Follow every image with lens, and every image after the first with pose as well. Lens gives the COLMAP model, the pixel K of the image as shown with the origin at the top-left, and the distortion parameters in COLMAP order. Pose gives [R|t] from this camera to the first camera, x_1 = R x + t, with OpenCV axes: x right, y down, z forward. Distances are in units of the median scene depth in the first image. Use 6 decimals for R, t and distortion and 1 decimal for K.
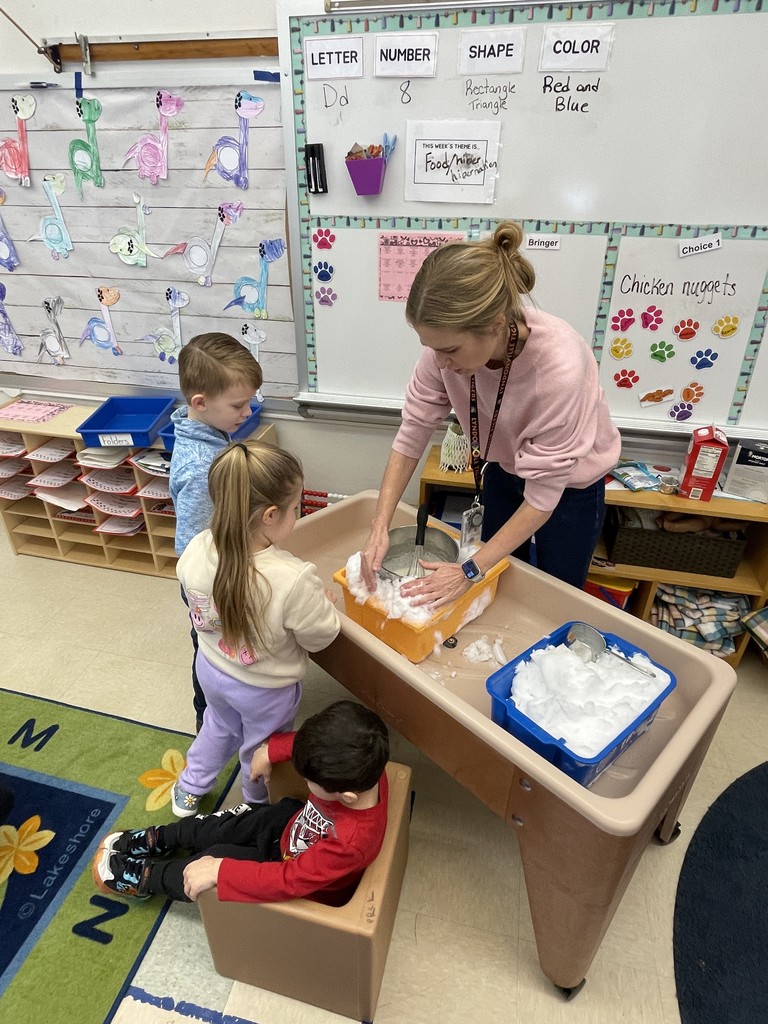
lens RADIAL K [[608.1, 0, 375.0], [0, 608.1, 506.5], [0, 0, 1]] dist [-0.026373, 0.016732]
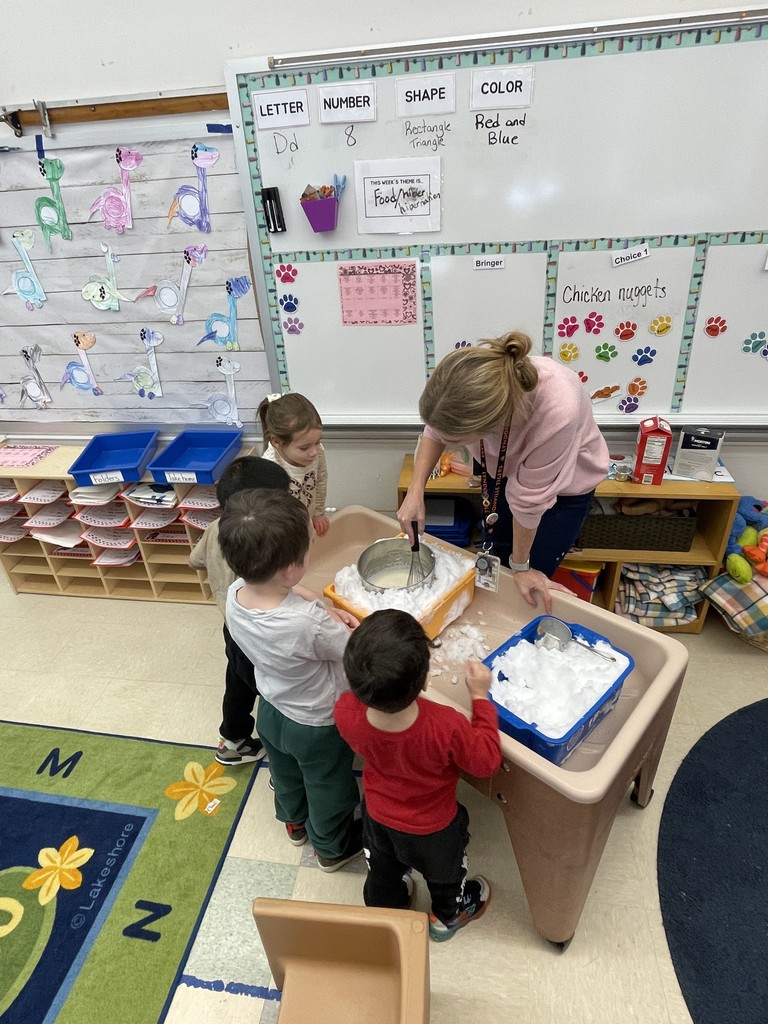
lens RADIAL K [[608.1, 0, 375.1], [0, 608.1, 508.3], [0, 0, 1]] dist [-0.026373, 0.016732]
pose [[0.994805, -0.095058, 0.036418, -0.007346], [0.094748, 0.995450, 0.010138, -0.026257], [-0.037216, -0.006634, 0.999285, -0.080069]]
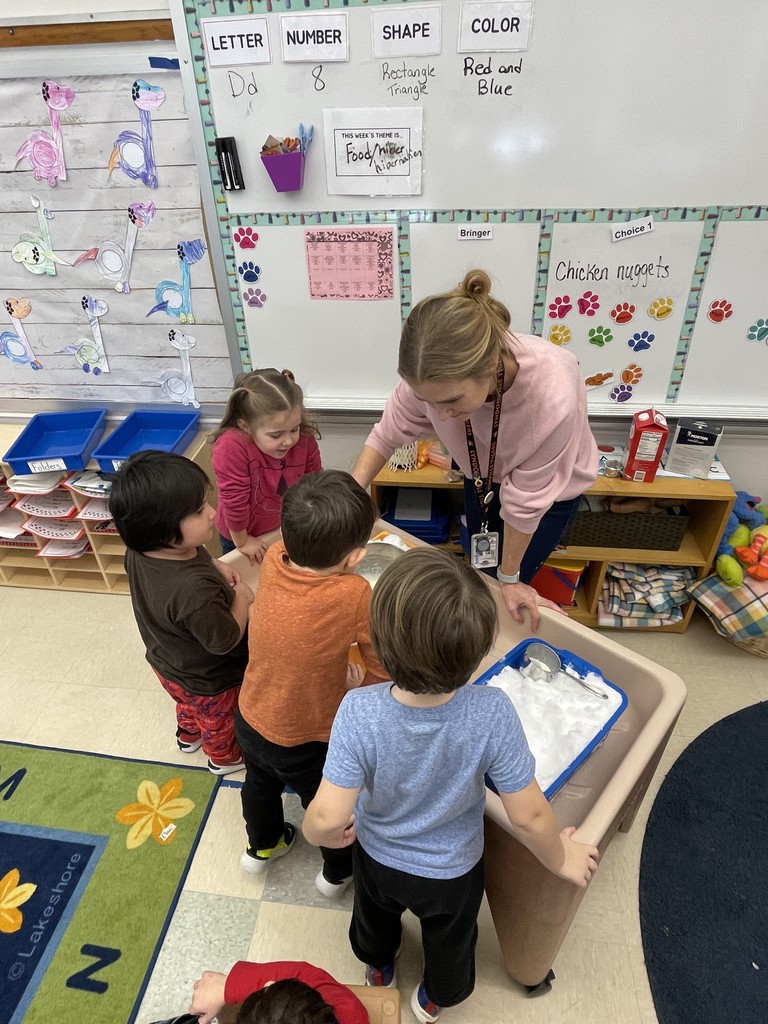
lens RADIAL K [[608.1, 0, 374.7], [0, 608.1, 506.5], [0, 0, 1]] dist [-0.026373, 0.016732]
pose [[0.993179, -0.092001, 0.071633, 0.008653], [0.085535, 0.992384, 0.088641, -0.097714], [-0.079242, -0.081909, 0.993485, 0.015890]]
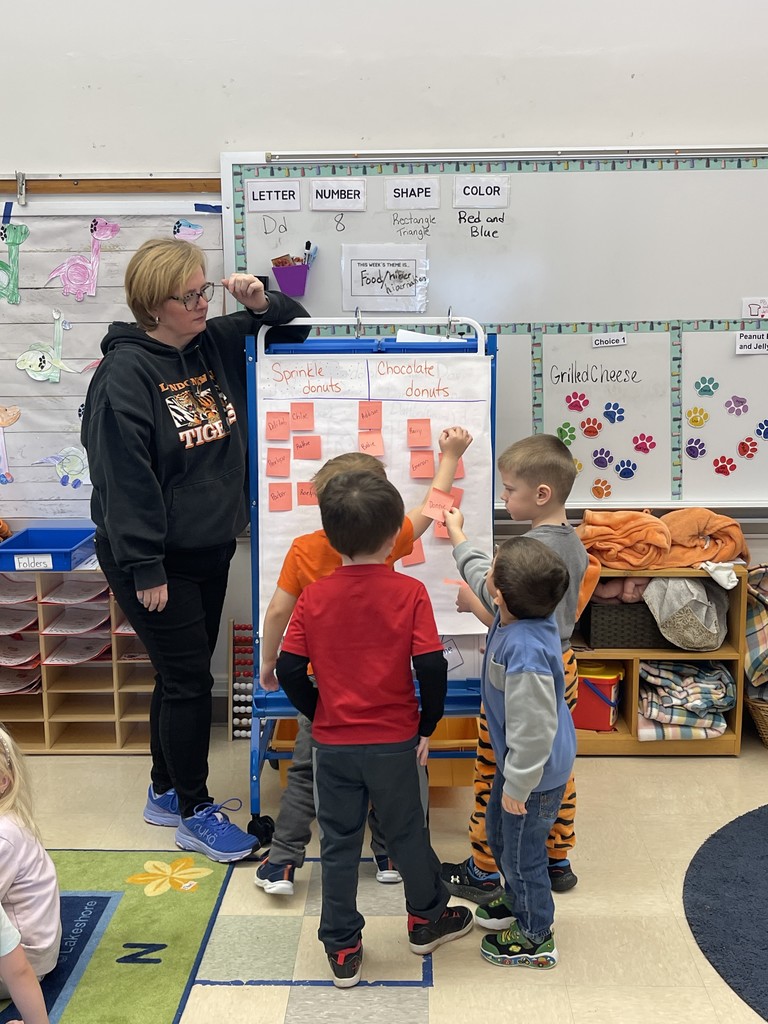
lens RADIAL K [[1243.6, 0, 400.1], [0, 1243.6, 503.6], [0, 0, 1]] dist [0.034573, 0.000000]
pose [[0.976769, -0.050181, 0.208334, -0.316621], [0.117531, 0.938377, -0.325015, 0.518726], [-0.179186, 0.341951, 0.922476, -0.890634]]
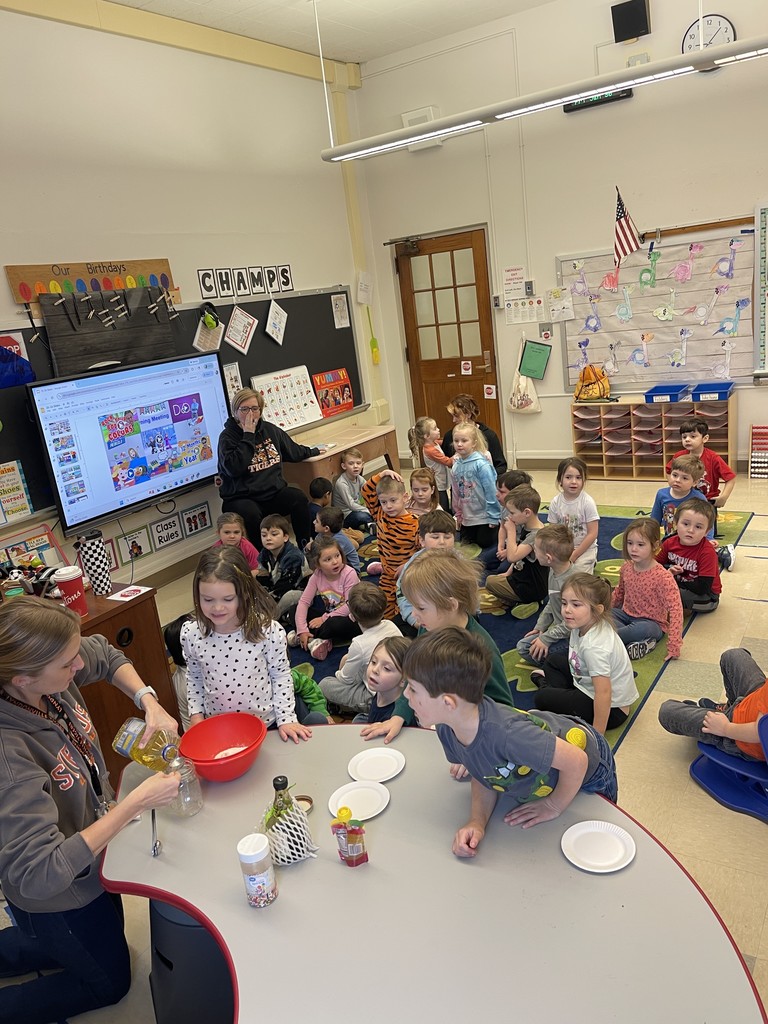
lens RADIAL K [[777.2, 0, 389.2], [0, 777.2, 507.6], [0, 0, 1]] dist [0.080938, -0.106346]
pose [[0.939293, -0.034223, -0.341405, -0.449058], [-0.041238, 0.976541, -0.211345, 0.980658], [0.340628, 0.212593, 0.915847, -1.942148]]
